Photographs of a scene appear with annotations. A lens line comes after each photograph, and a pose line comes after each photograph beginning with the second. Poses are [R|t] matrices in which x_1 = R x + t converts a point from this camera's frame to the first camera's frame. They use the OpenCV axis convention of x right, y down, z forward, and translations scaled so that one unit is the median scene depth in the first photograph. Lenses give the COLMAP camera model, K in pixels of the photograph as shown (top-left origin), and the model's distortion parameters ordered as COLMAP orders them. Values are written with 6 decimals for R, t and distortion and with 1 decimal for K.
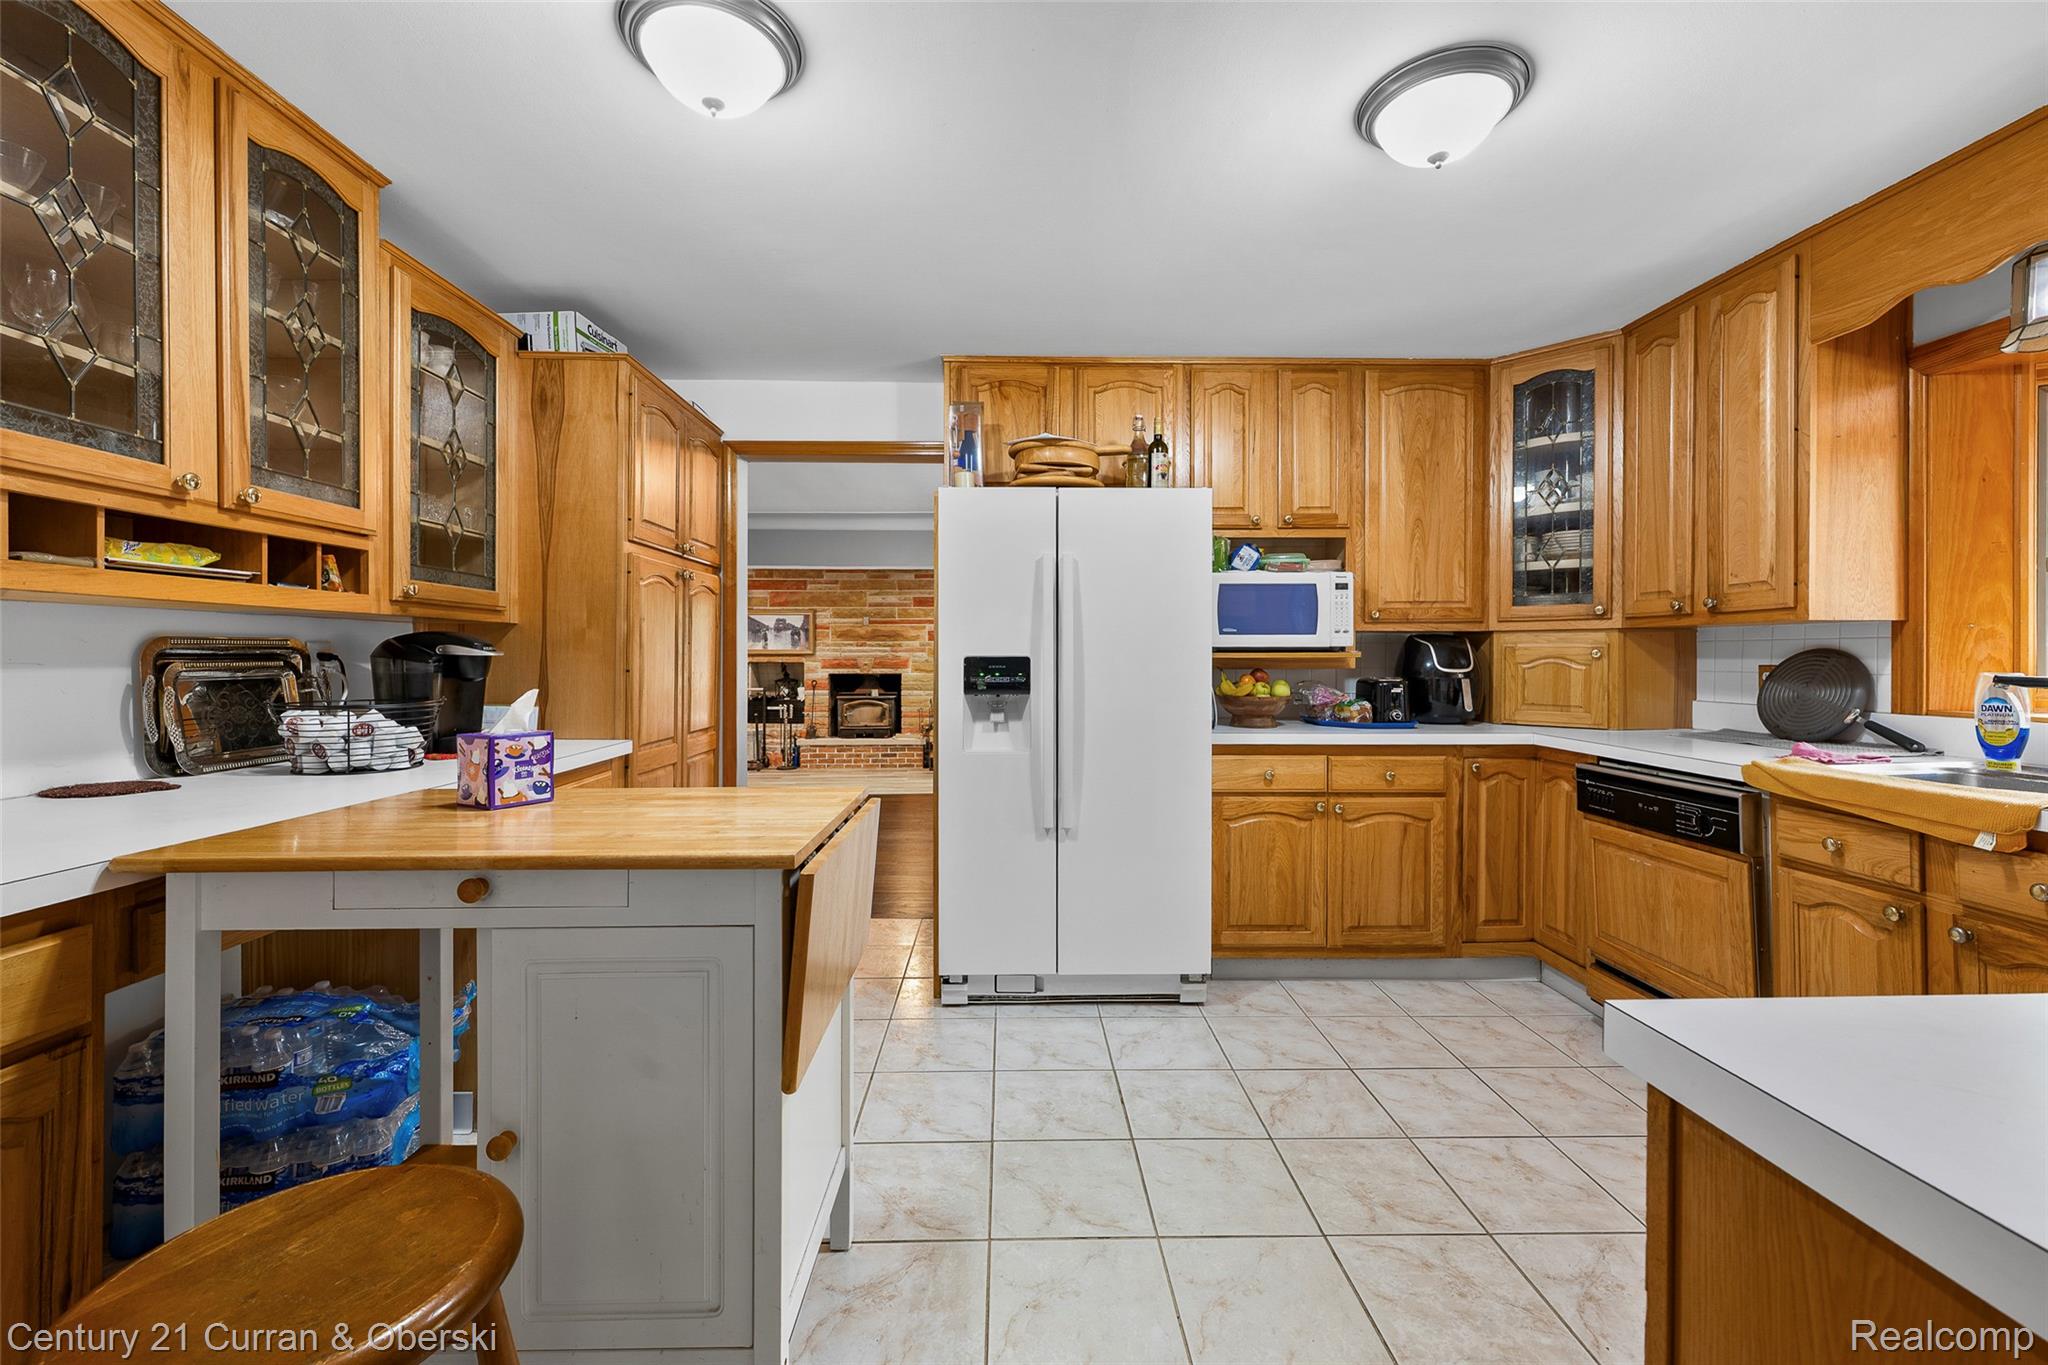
lens RADIAL K [[843.0, 0, 1023.9], [0, 843.0, 657.9], [0, 0, 1]] dist [0.000191, 0.000106]
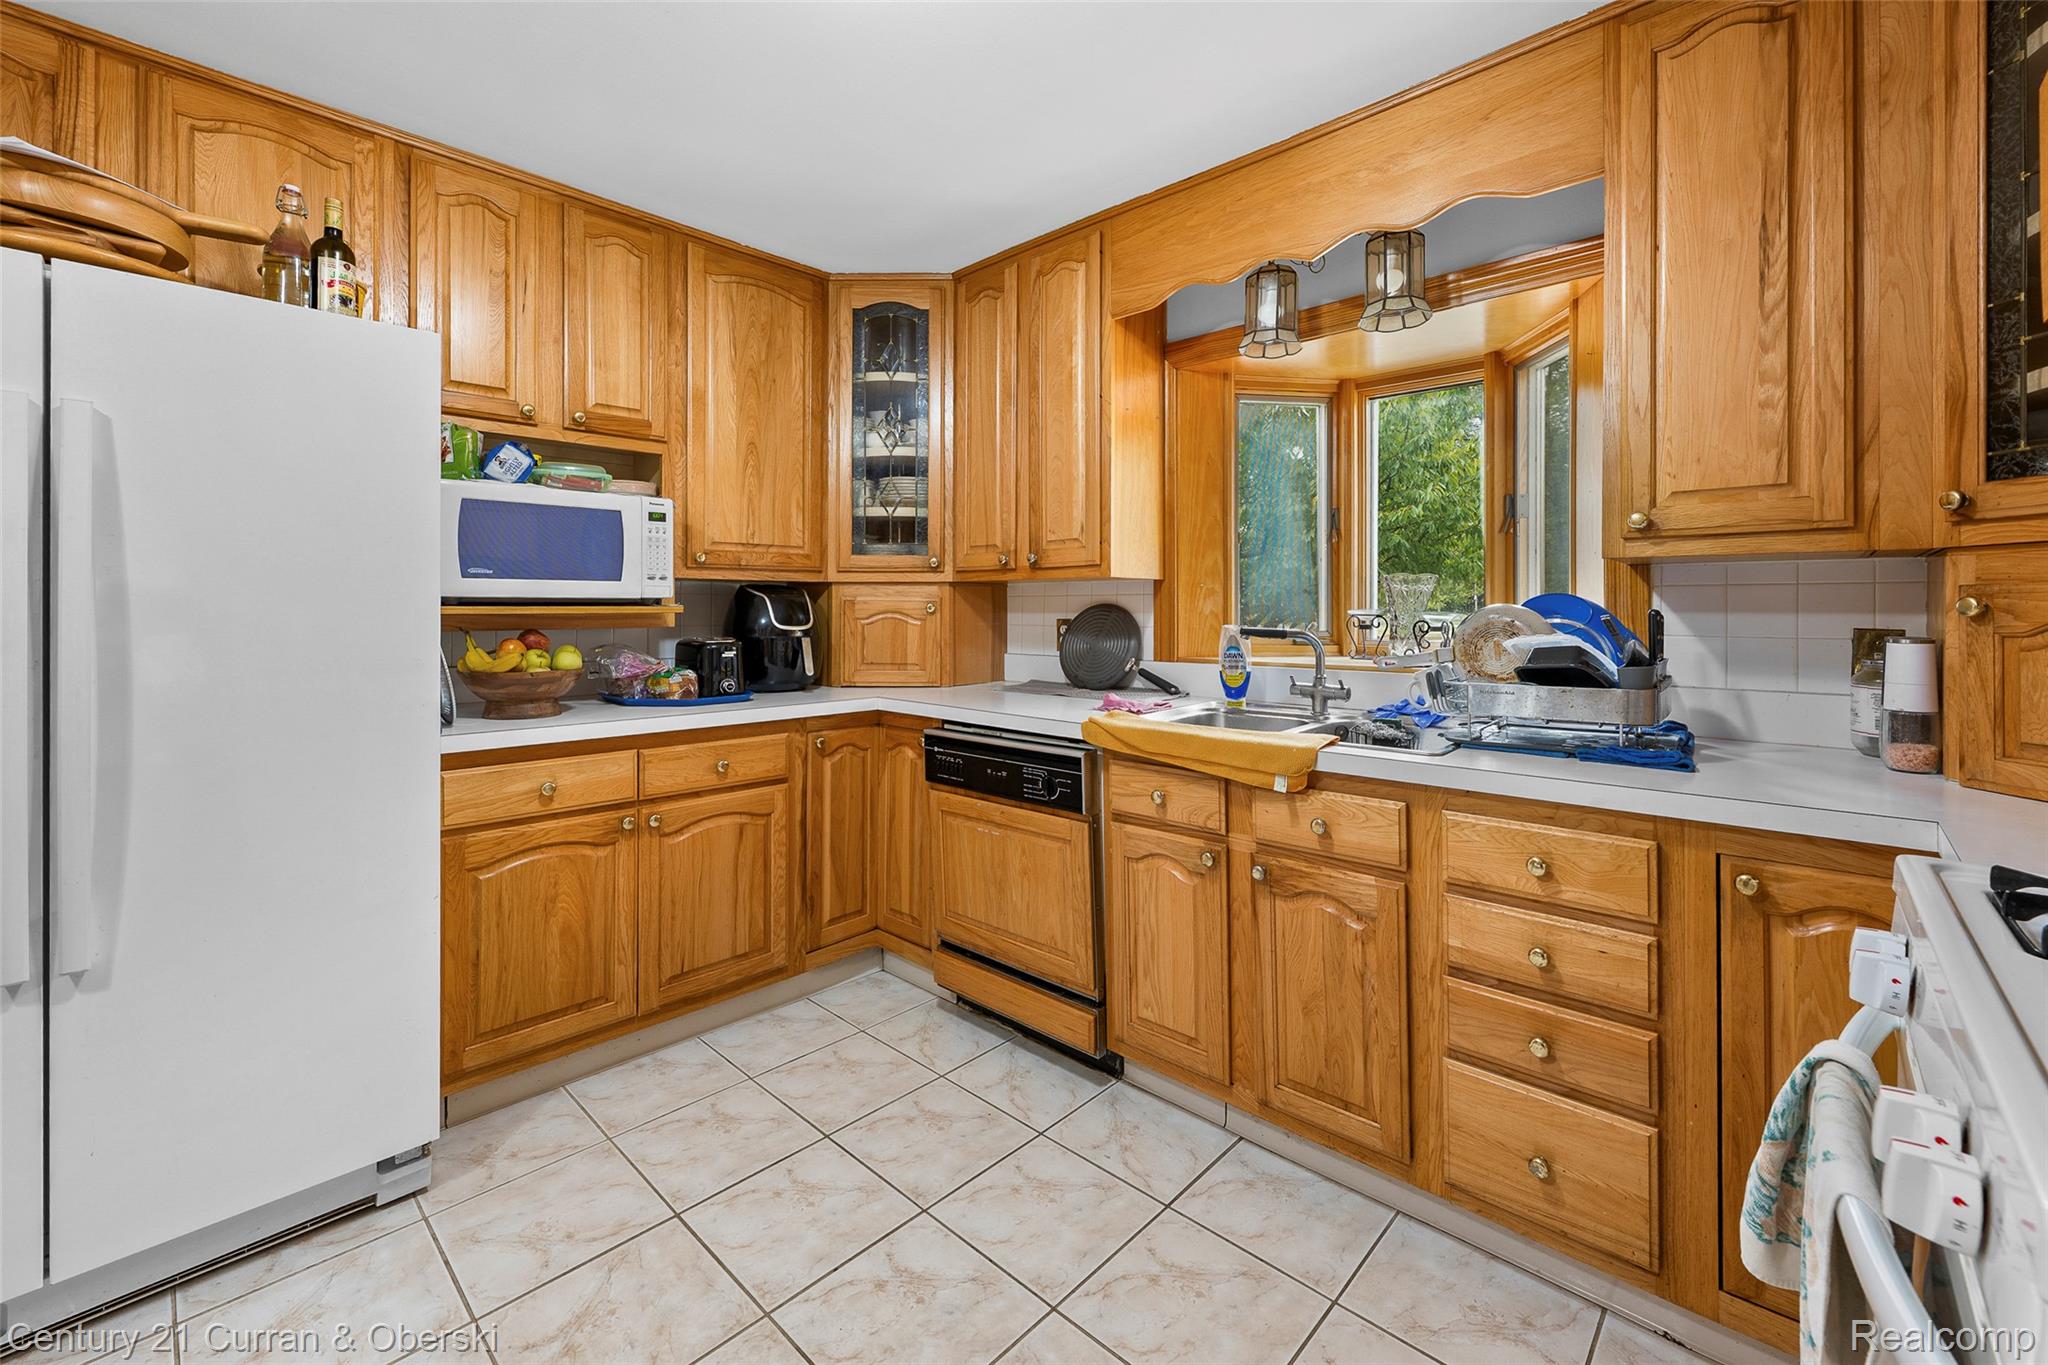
lens RADIAL K [[842.0, 0, 1039.6], [0, 842.0, 610.0], [0, 0, 1]] dist [-0.001553, -0.000244]
pose [[0.697527, -0.000584, 0.716559, 0.083361], [0.001363, 0.999999, -0.000512, -0.002245], [-0.716558, 0.001334, 0.697527, 0.249984]]
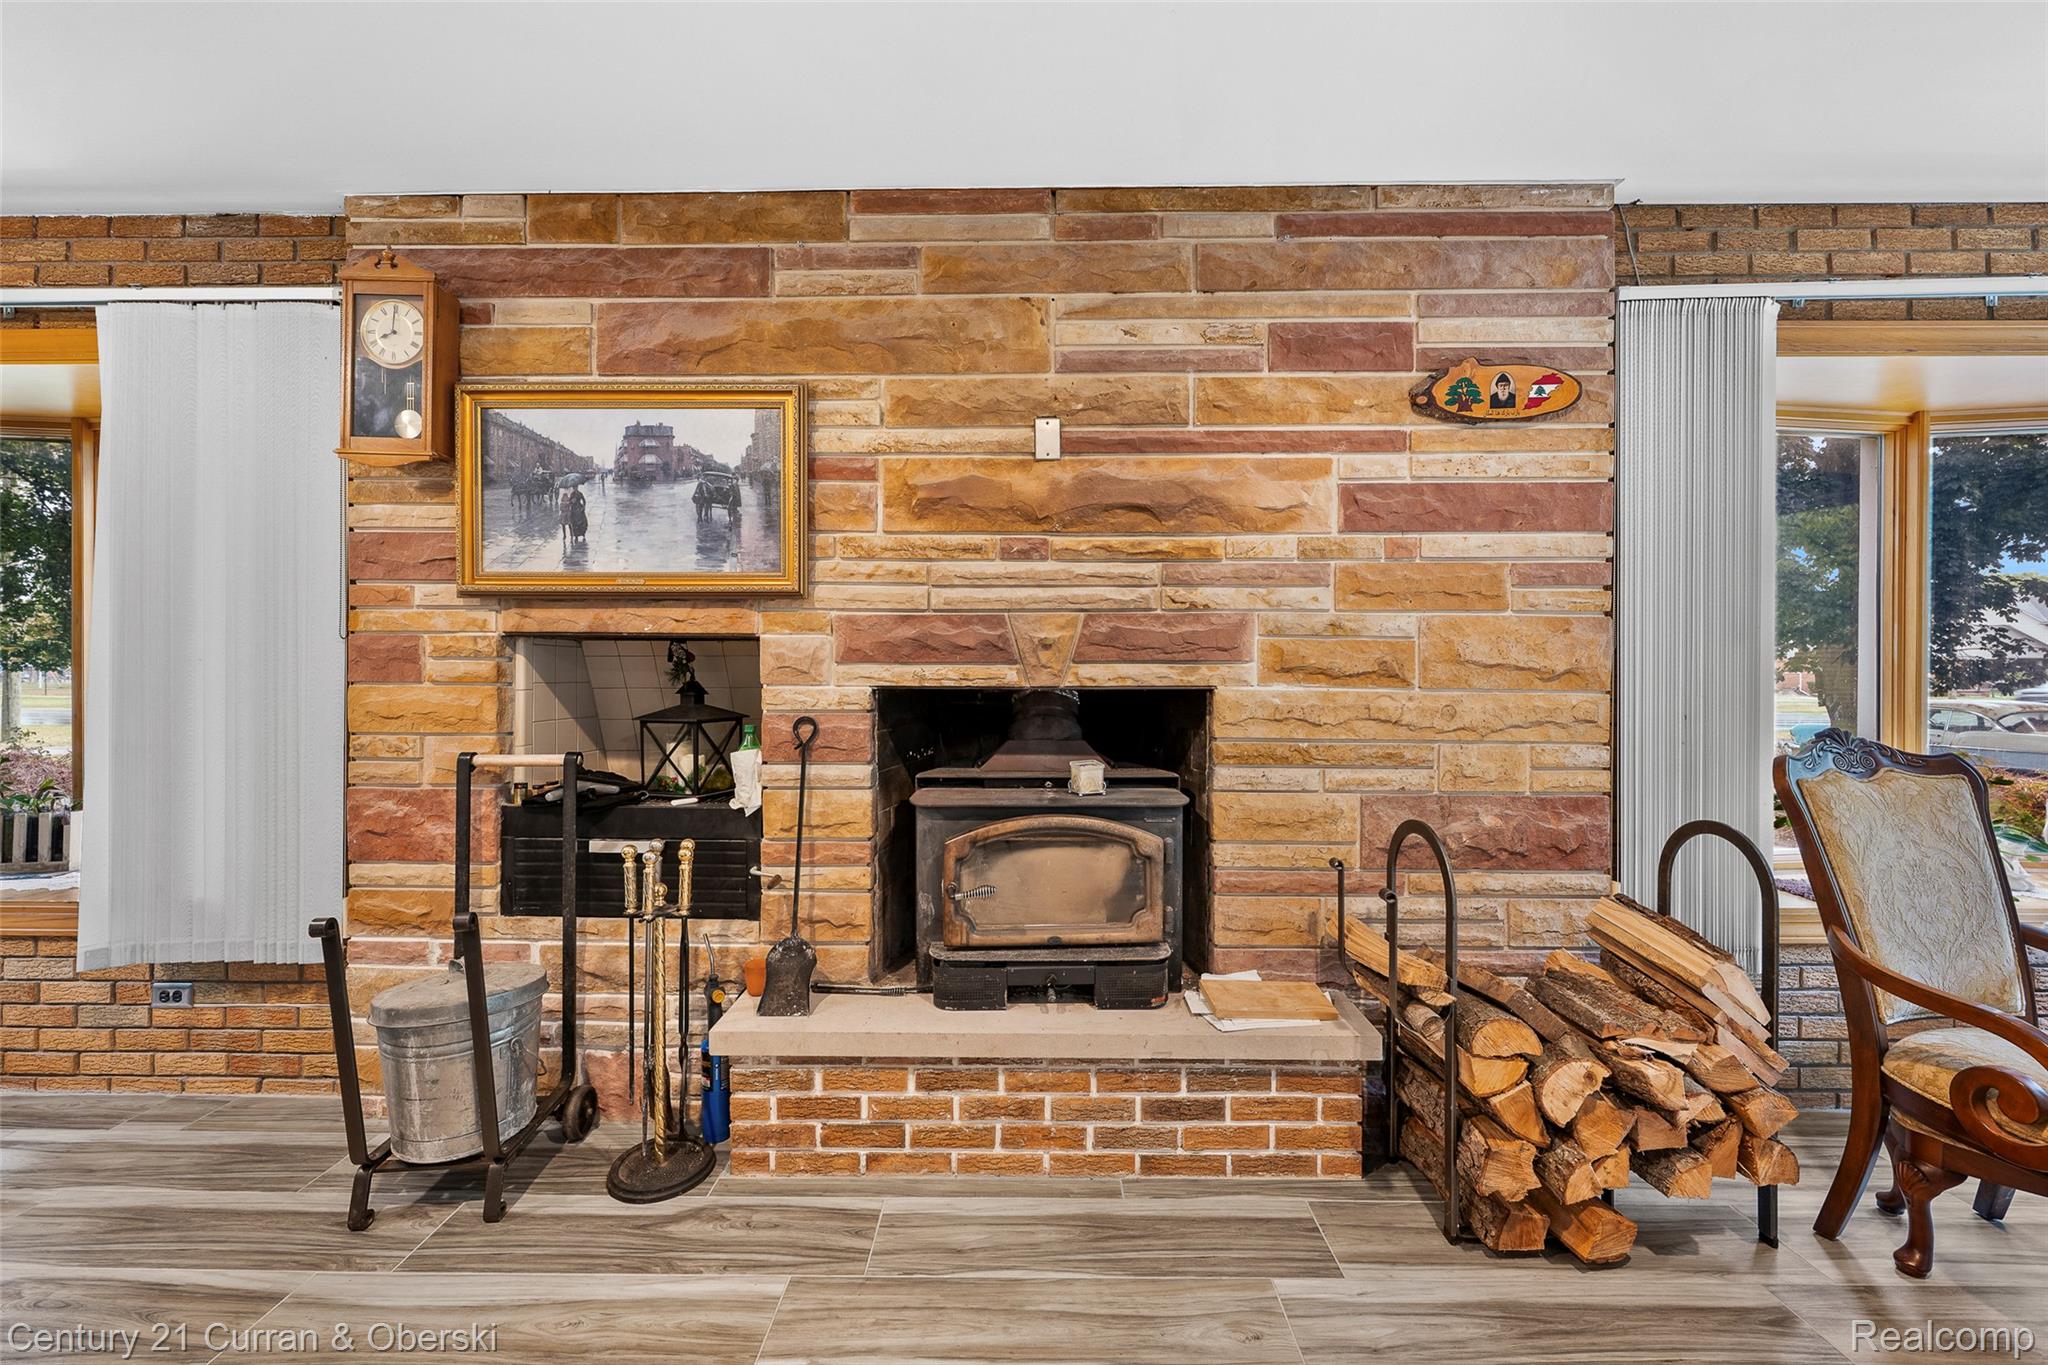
lens RADIAL K [[811.7, 0, 1023.2], [0, 811.7, 680.1], [0, 0, 1]] dist [-0.000901, 0.000074]
pose [[0.999394, 0.001555, -0.034762, -0.695796], [-0.001474, 0.999996, 0.002371, 0.061250], [0.034765, -0.002318, 0.999393, 2.970957]]
